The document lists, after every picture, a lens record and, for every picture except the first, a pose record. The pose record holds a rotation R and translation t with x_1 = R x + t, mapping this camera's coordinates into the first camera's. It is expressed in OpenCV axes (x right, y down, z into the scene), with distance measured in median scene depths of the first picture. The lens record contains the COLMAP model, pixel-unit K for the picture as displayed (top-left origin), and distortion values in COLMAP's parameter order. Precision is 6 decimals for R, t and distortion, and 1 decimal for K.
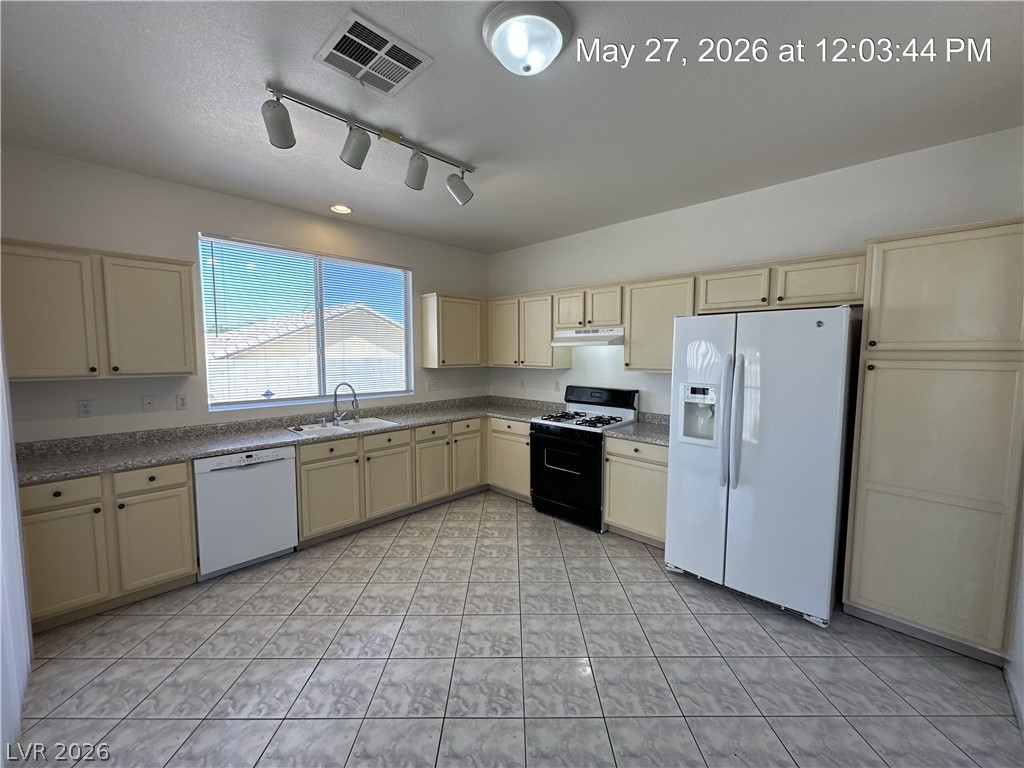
lens RADIAL K [[407.4, 0, 509.9], [0, 407.4, 384.7], [0, 0, 1]] dist [-0.002923, 0.000817]
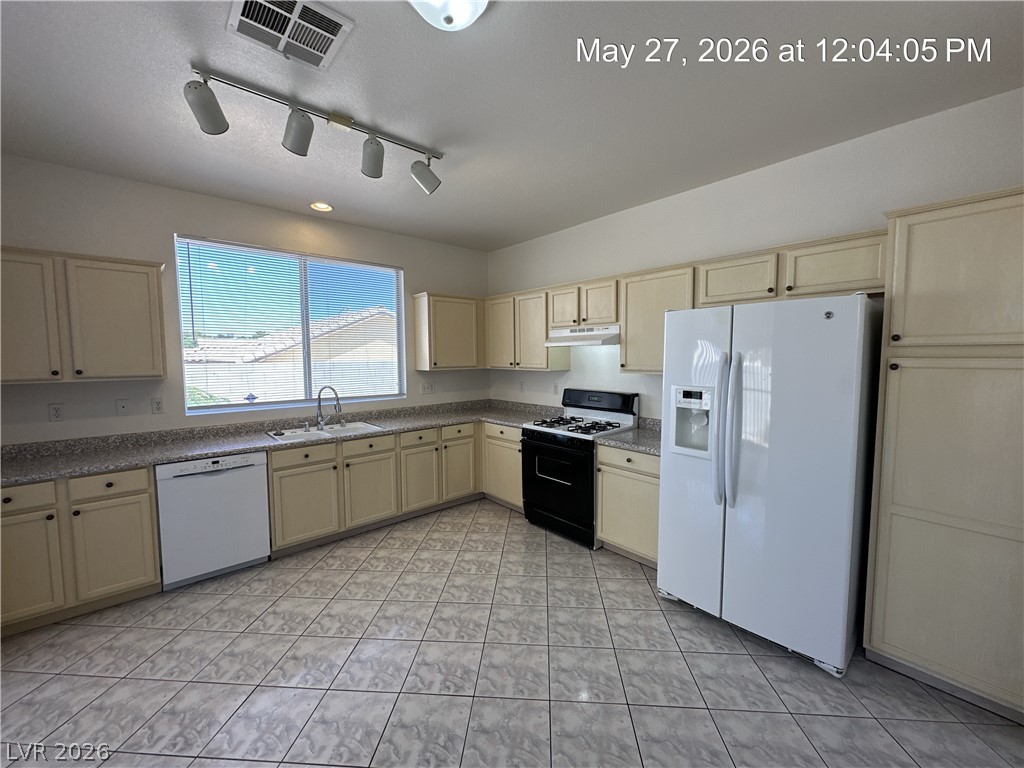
lens RADIAL K [[407.4, 0, 509.9], [0, 407.4, 384.6], [0, 0, 1]] dist [-0.002923, 0.000817]
pose [[0.997190, -0.001863, -0.074891, 0.117701], [0.001261, 0.999967, -0.008084, 0.000192], [0.074904, 0.007966, 0.997159, 0.079984]]
